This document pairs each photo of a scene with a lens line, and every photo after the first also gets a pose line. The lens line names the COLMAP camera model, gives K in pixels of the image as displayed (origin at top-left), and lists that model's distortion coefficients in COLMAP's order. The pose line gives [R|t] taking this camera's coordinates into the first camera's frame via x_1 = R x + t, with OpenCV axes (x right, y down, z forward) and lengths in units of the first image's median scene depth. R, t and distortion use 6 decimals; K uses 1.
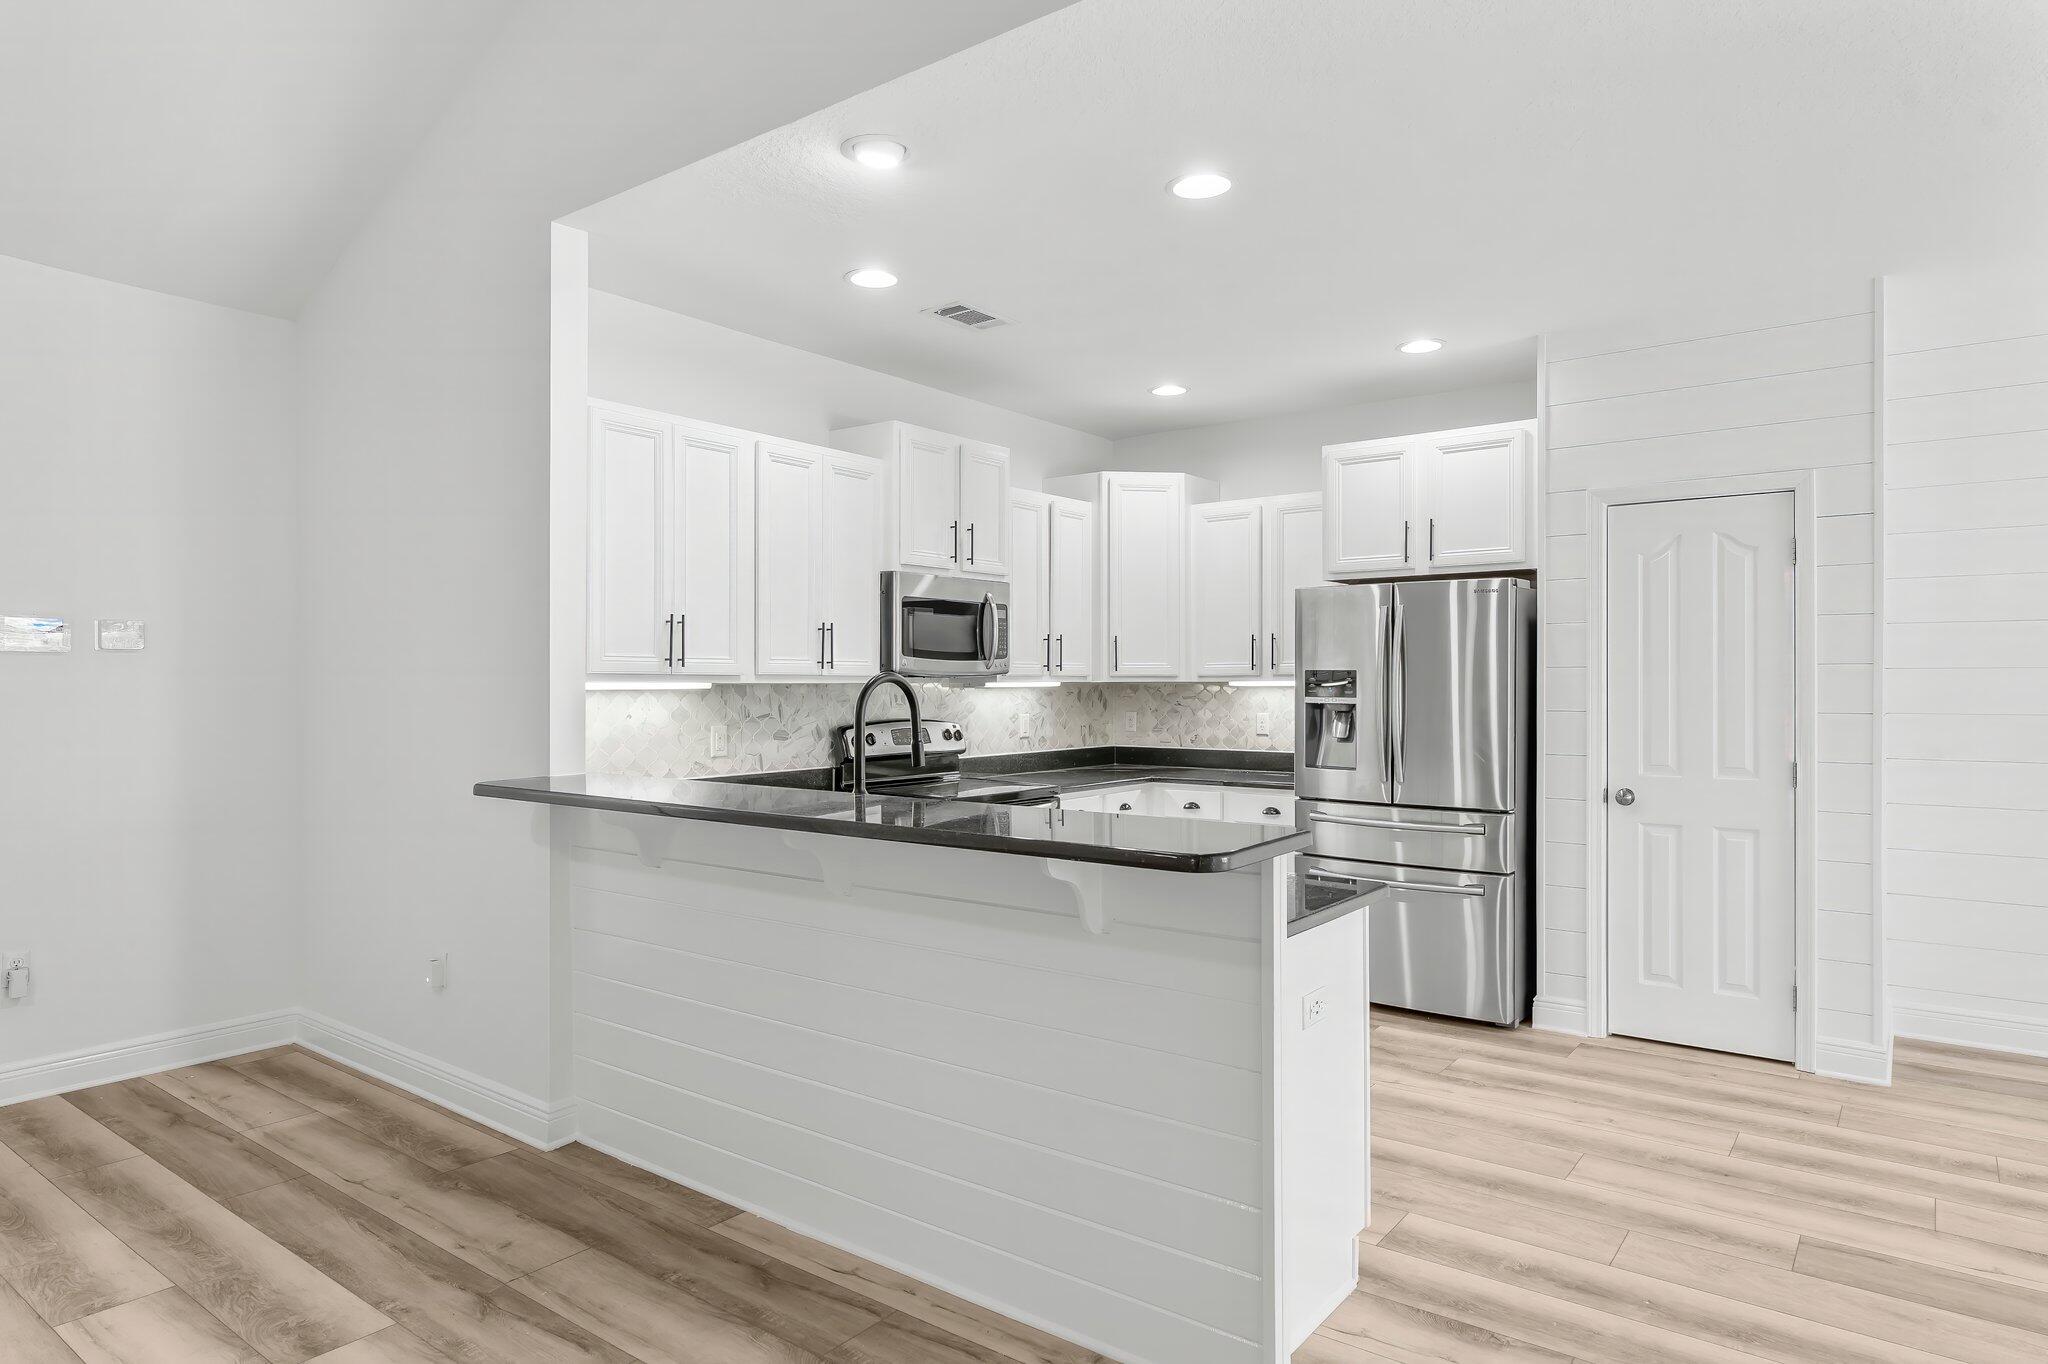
lens RADIAL K [[1191.6, 0, 1024.0], [0, 1191.6, 682.0], [0, 0, 1]] dist [0.001837, 0.000198]
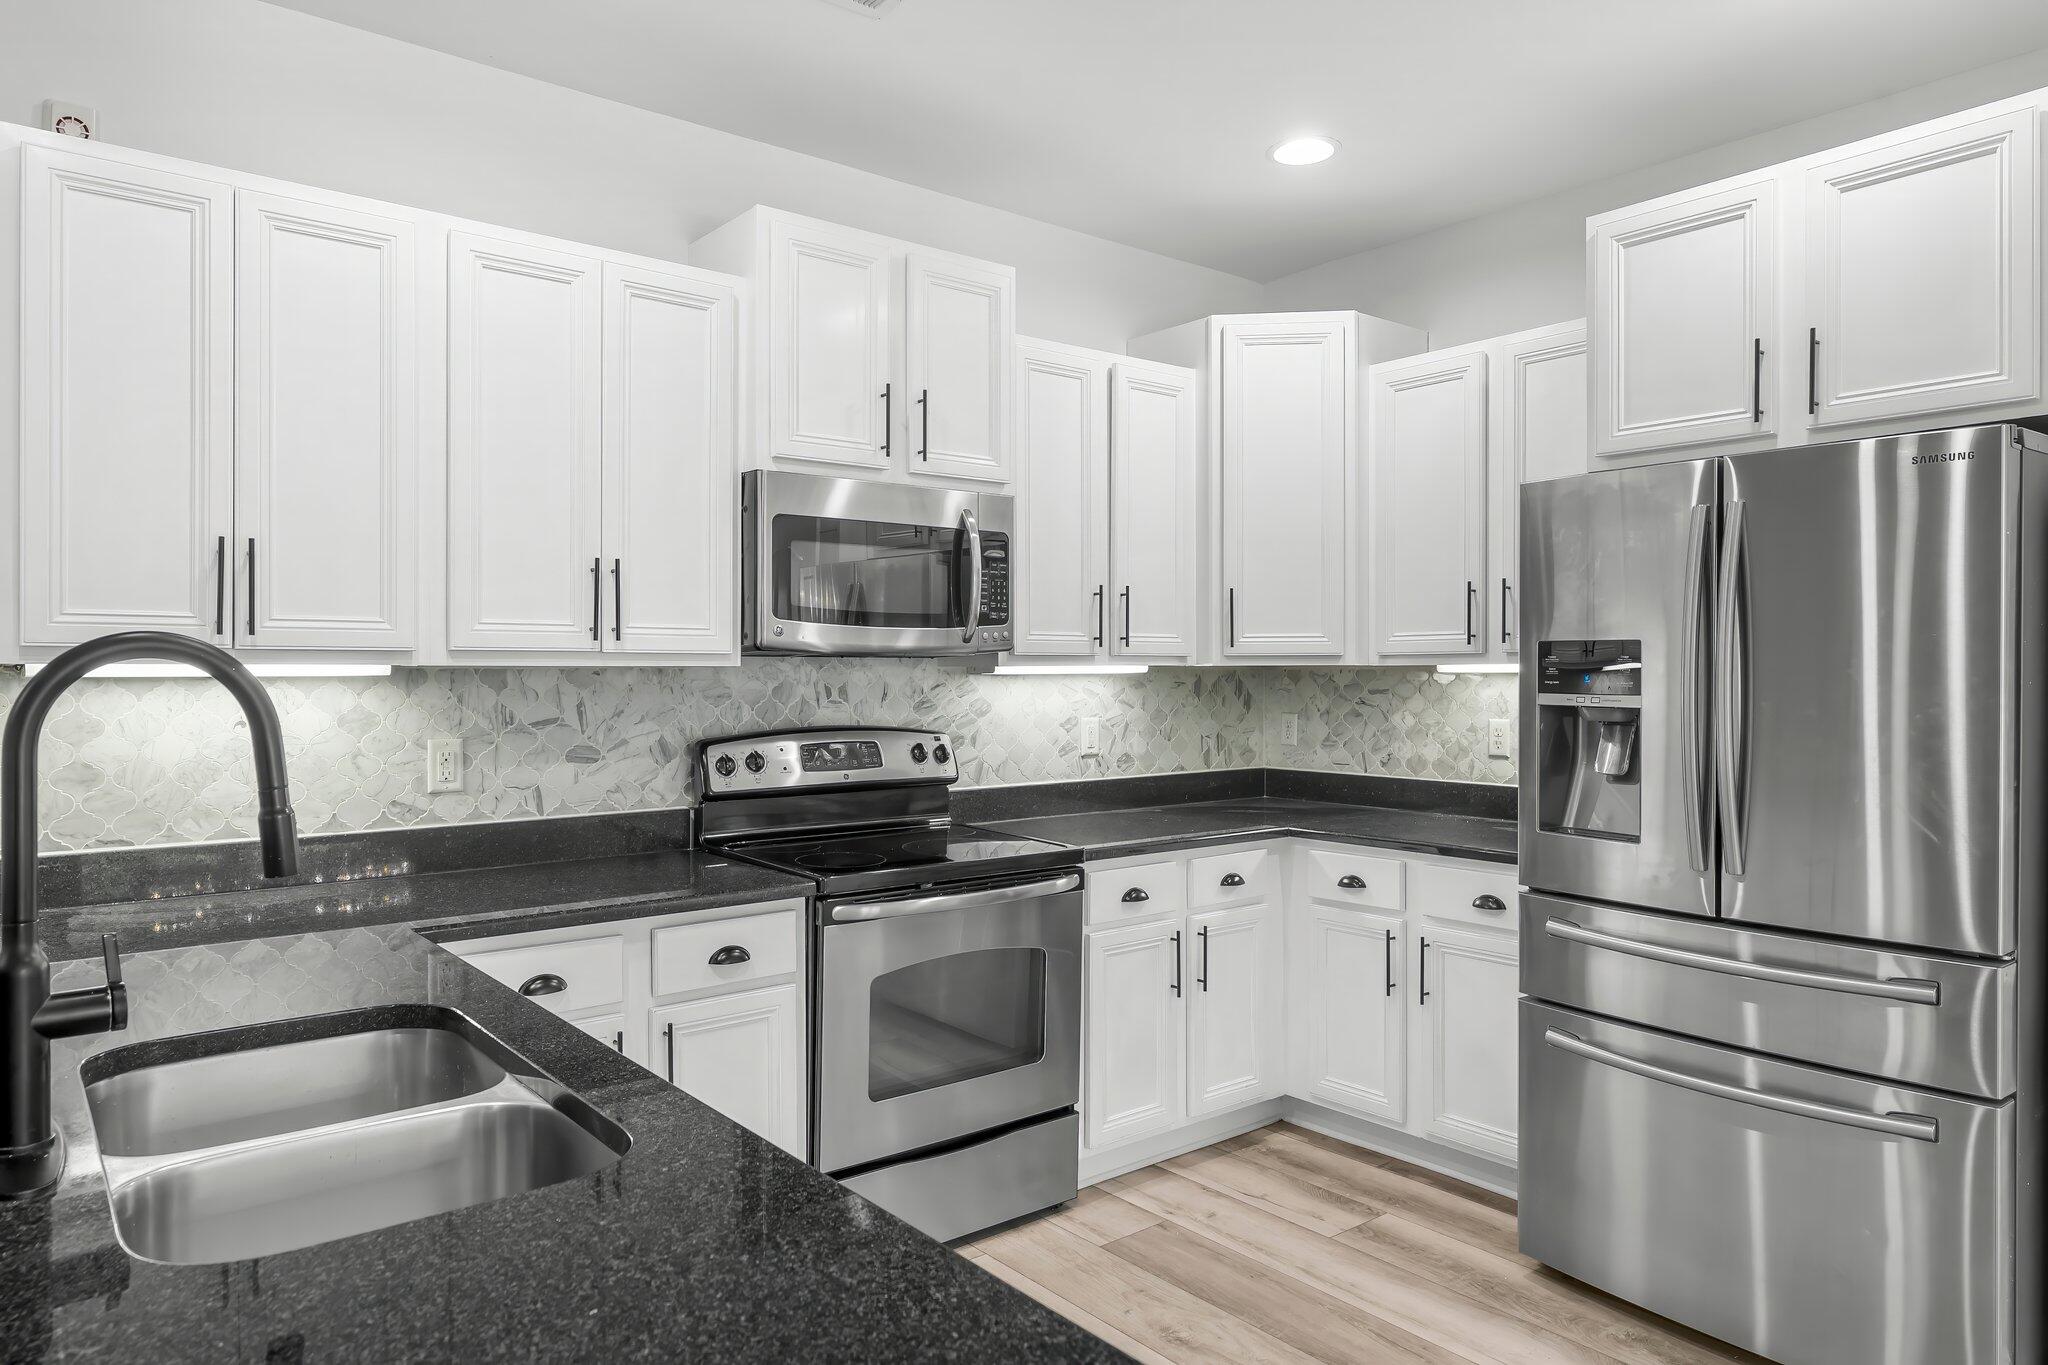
lens RADIAL K [[1281.6, 0, 1023.4], [0, 1281.6, 673.3], [0, 0, 1]] dist [-0.009748, -0.004218]
pose [[0.970393, 0.001111, -0.241528, 0.142619], [-0.000388, 0.999995, 0.003041, 0.002128], [0.241531, -0.002857, 0.970389, 0.383368]]
